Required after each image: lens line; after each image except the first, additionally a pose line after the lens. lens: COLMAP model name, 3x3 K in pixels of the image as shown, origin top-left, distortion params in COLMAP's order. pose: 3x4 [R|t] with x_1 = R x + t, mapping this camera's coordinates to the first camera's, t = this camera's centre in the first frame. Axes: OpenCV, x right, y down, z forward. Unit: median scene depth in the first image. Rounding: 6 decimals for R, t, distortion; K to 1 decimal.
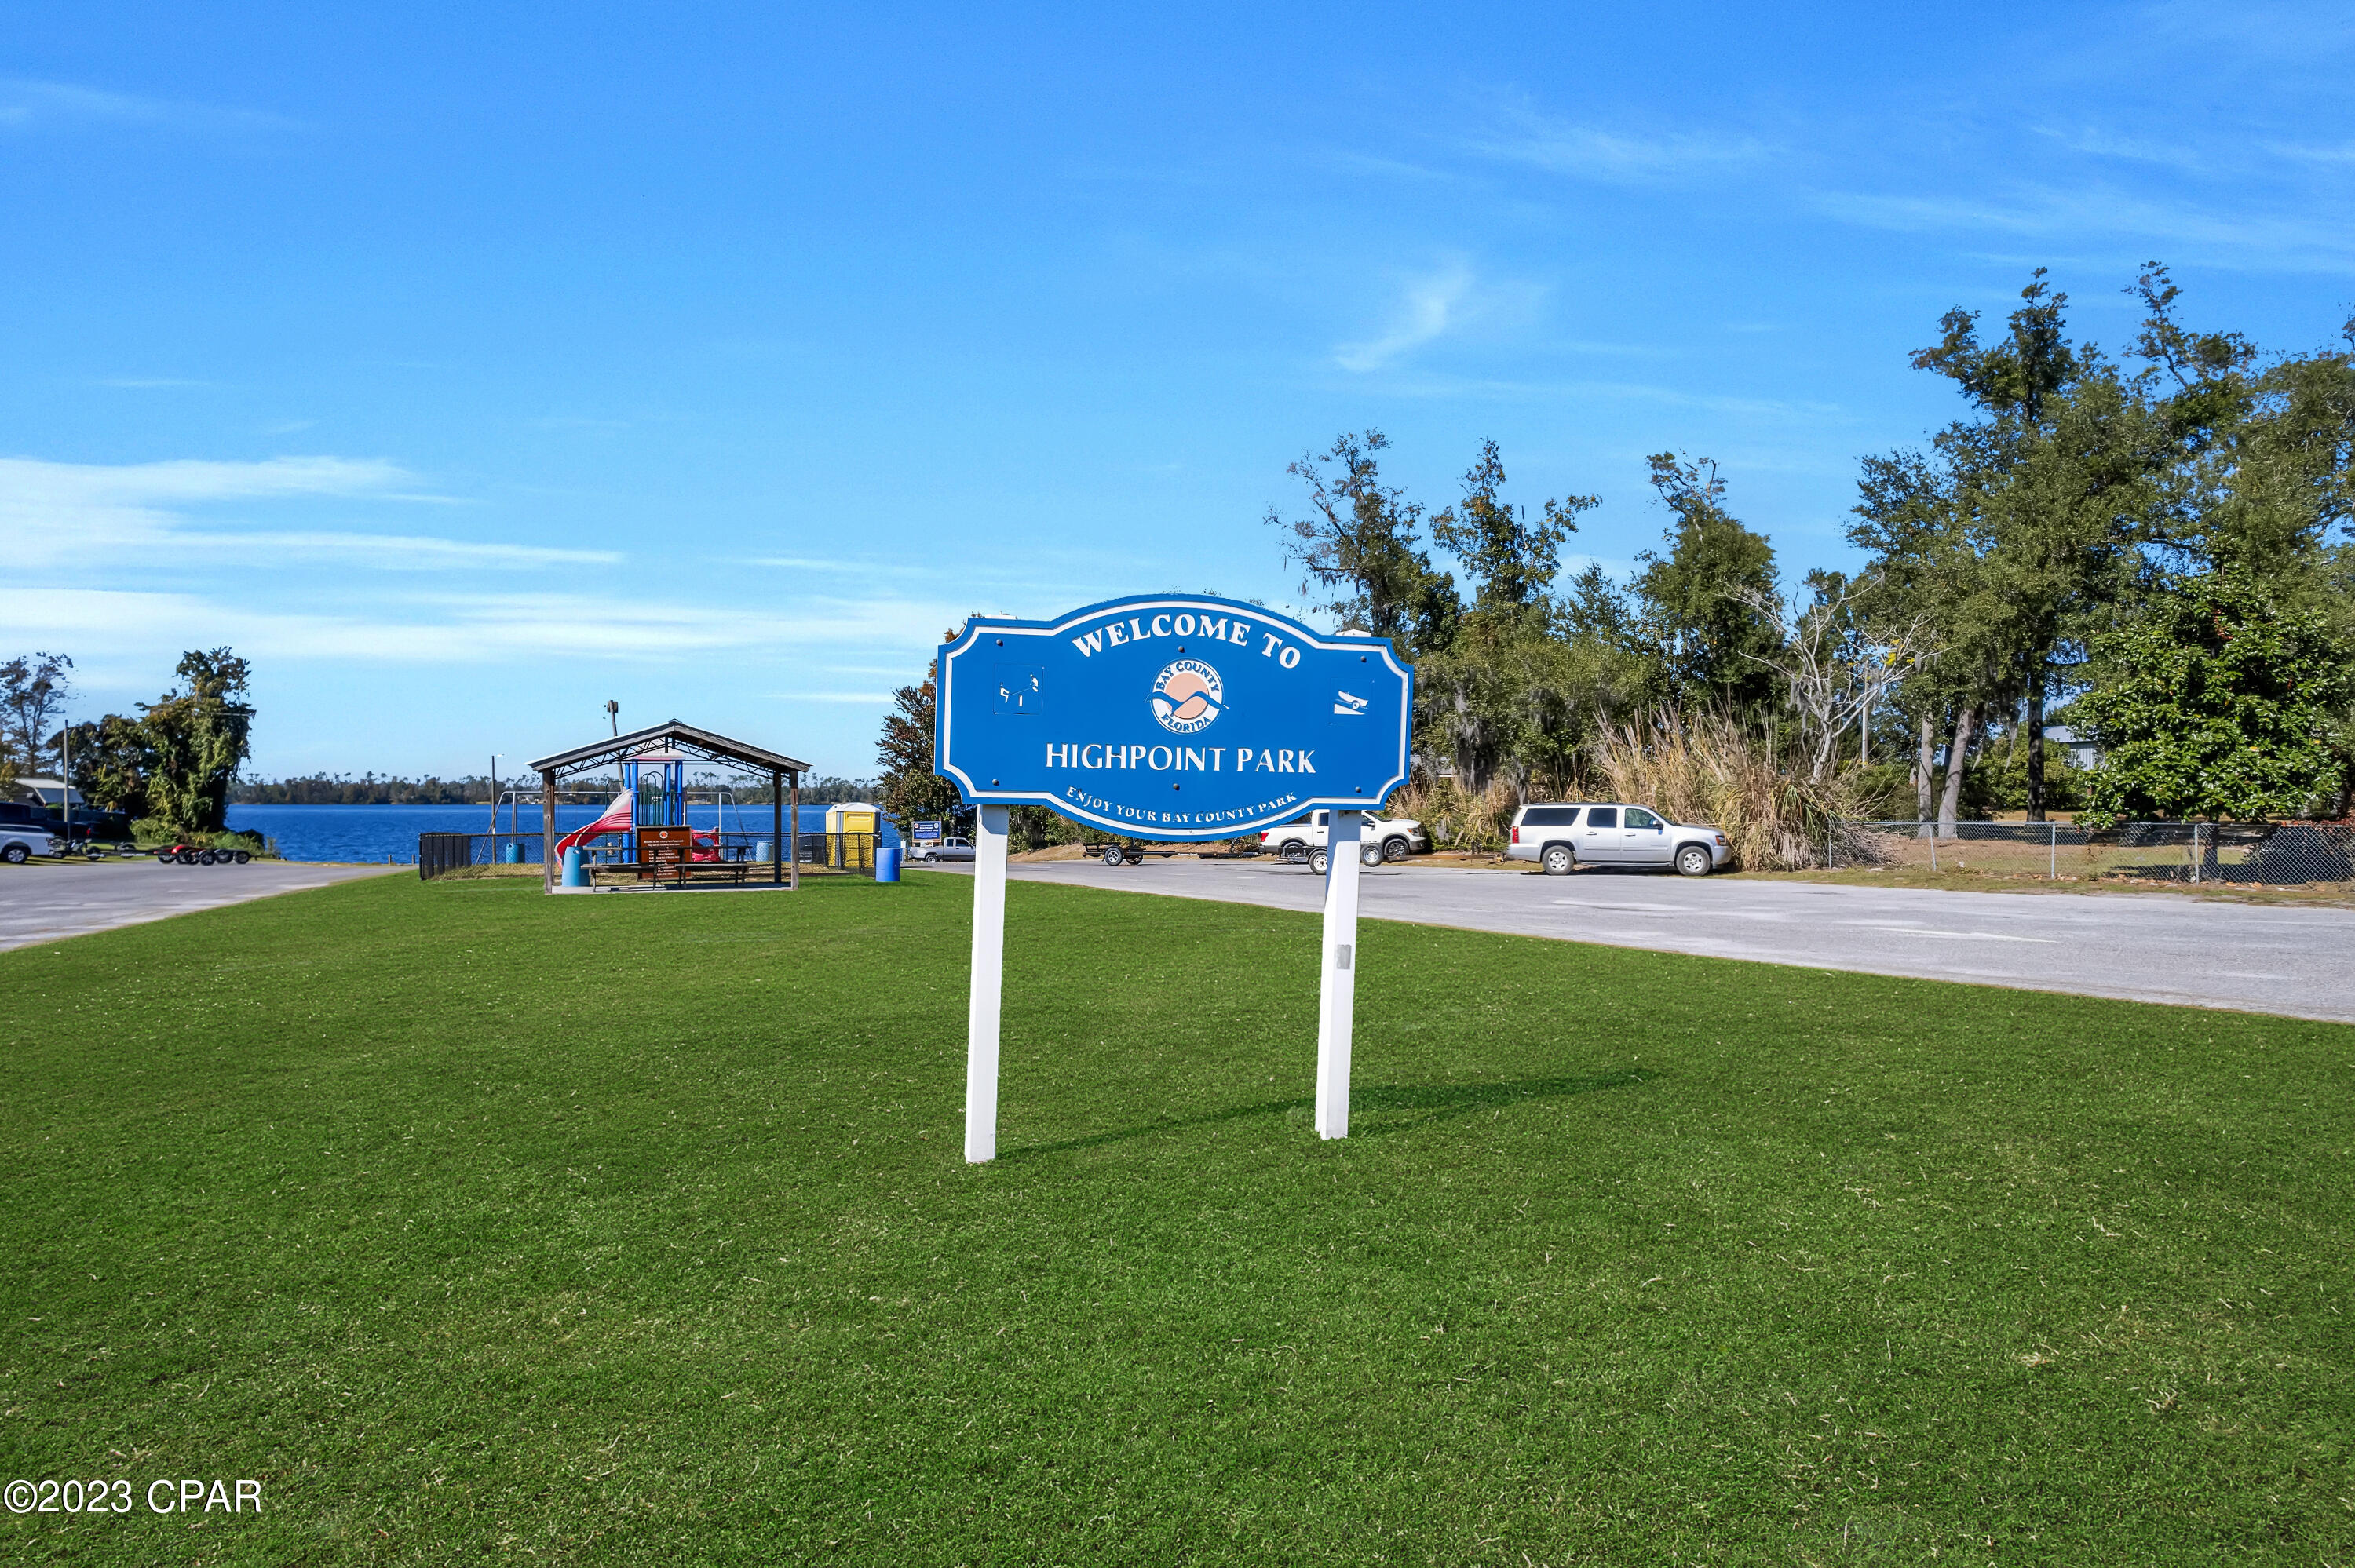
lens RADIAL K [[1483.0, 0, 1188.0], [0, 1483.0, 835.3], [0, 0, 1]] dist [-0.047710, 0.030001]
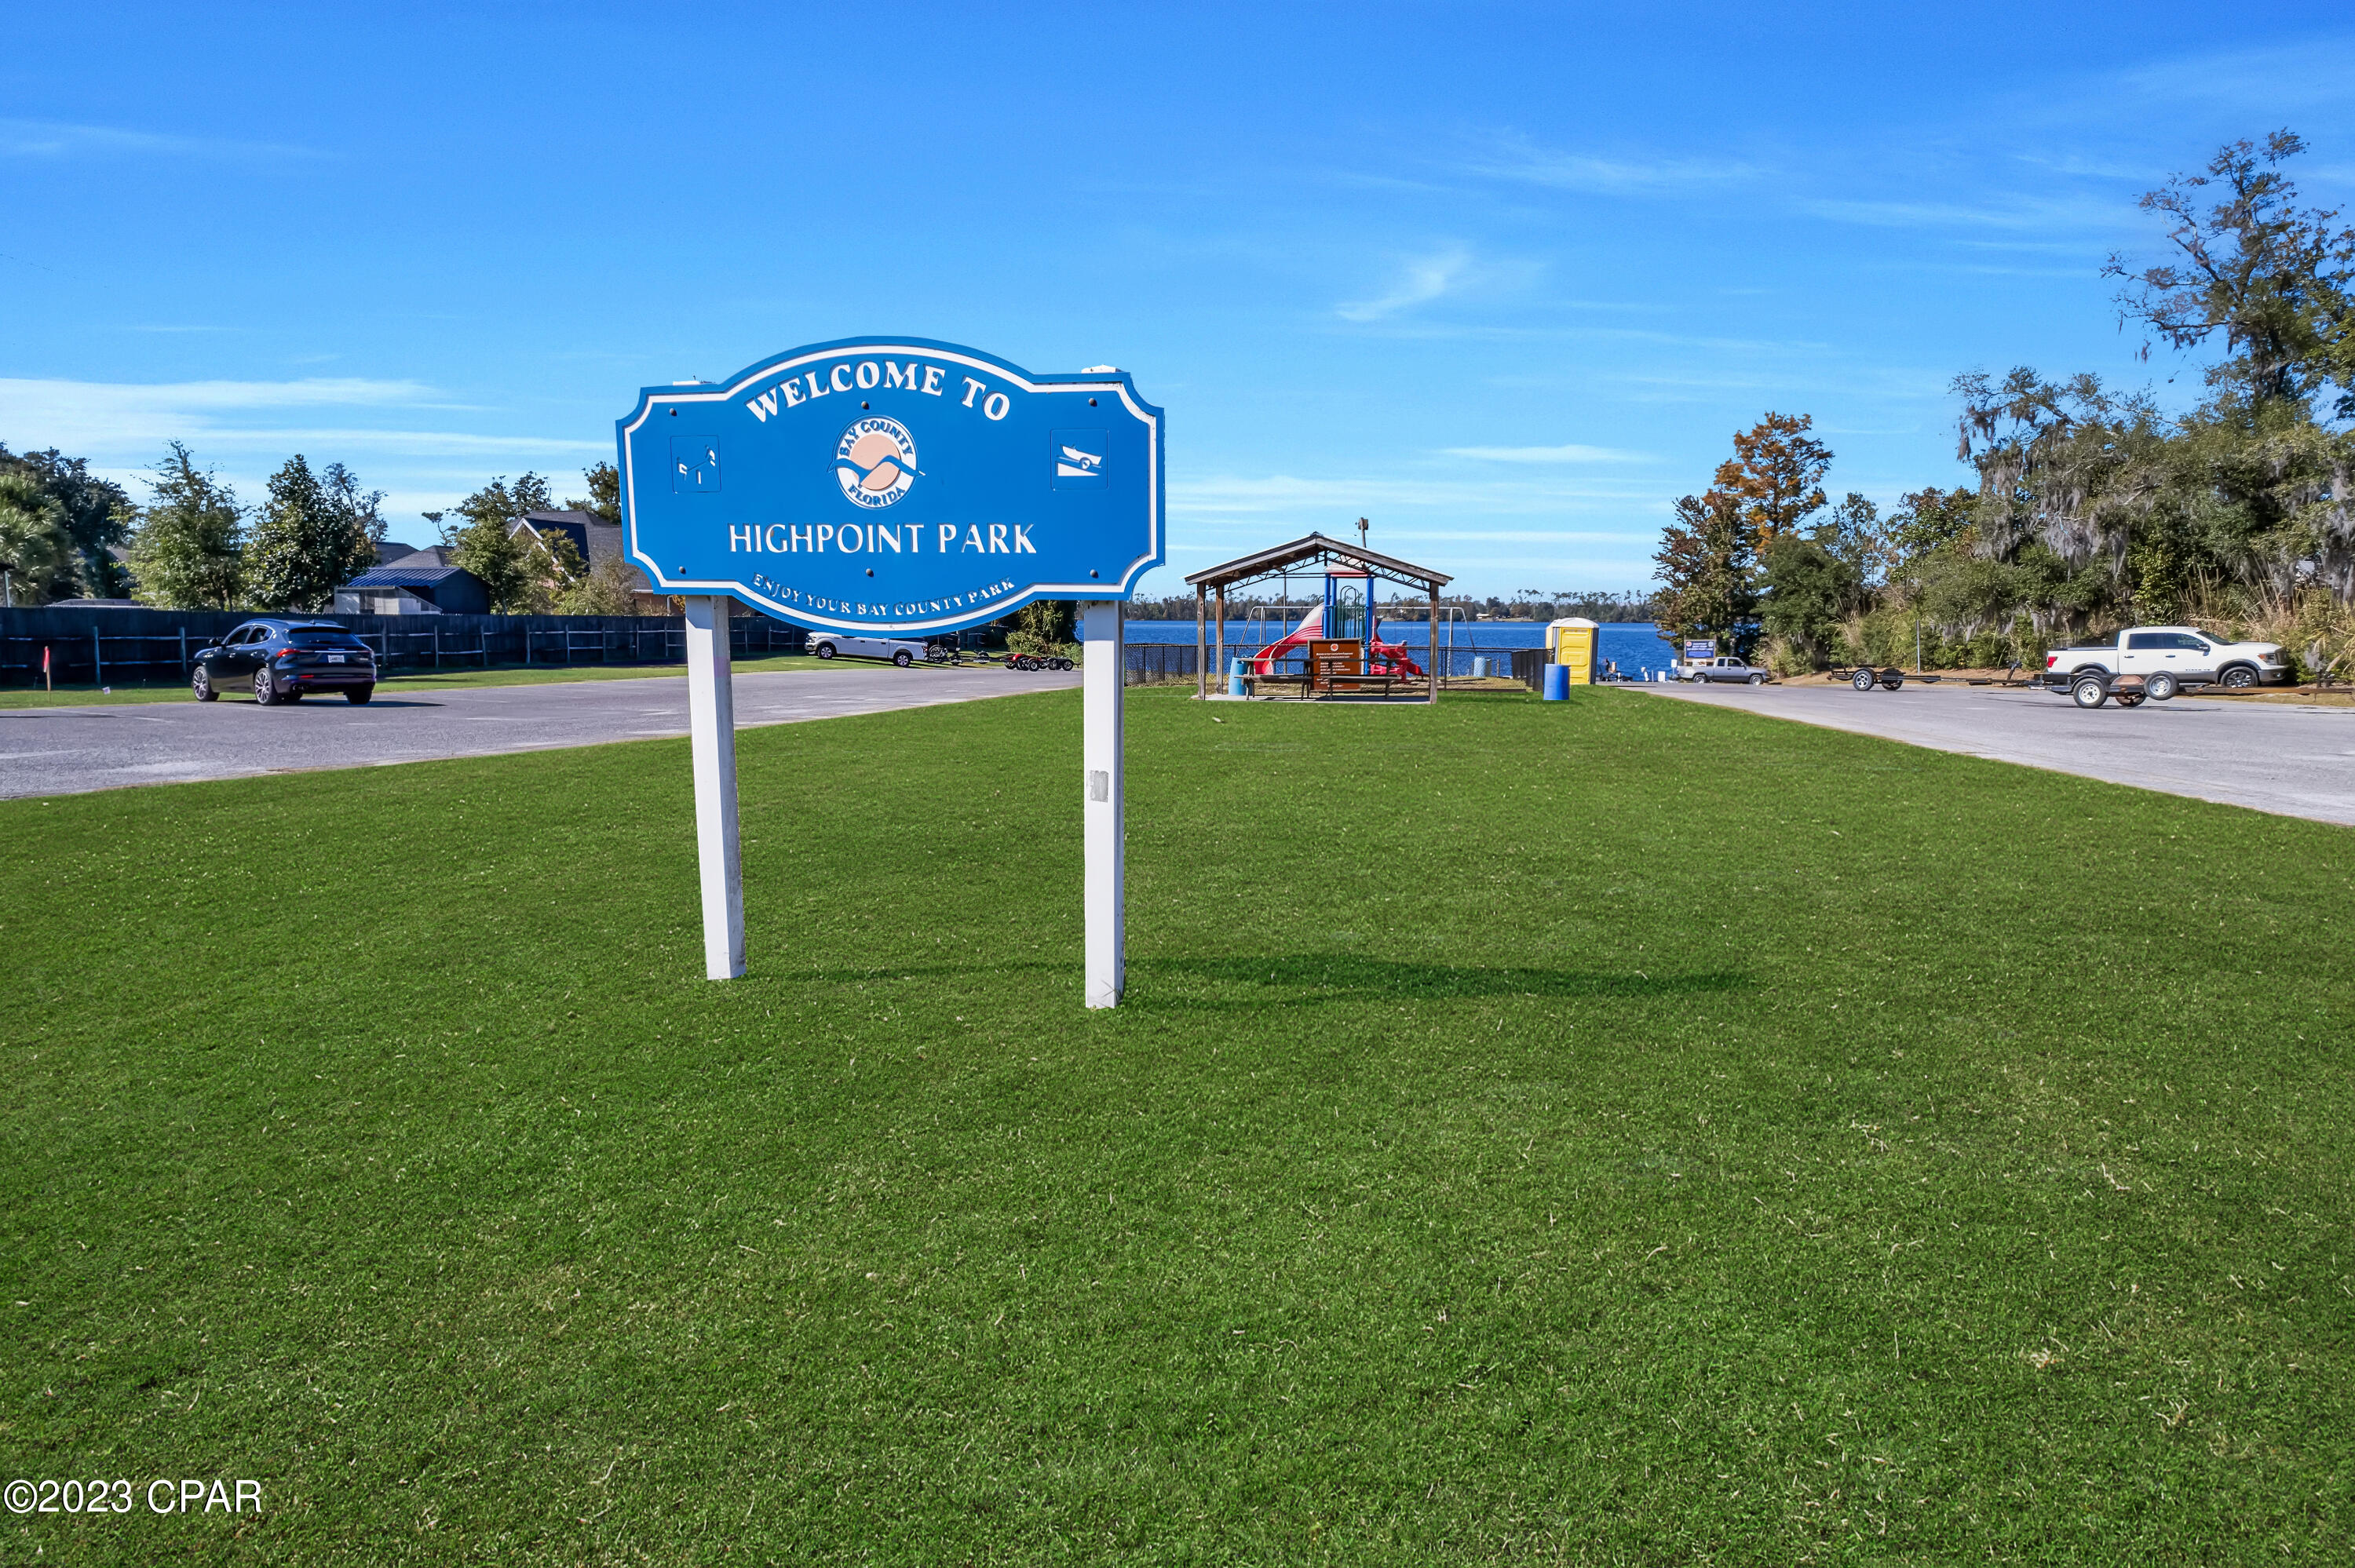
lens RADIAL K [[1483.0, 0, 1188.0], [0, 1483.0, 835.3], [0, 0, 1]] dist [-0.047710, 0.030001]
pose [[0.862438, 0.073975, -0.500729, 0.571730], [-0.012158, 0.992005, 0.125614, 0.007694], [0.506018, -0.102247, 0.856441, 0.348876]]
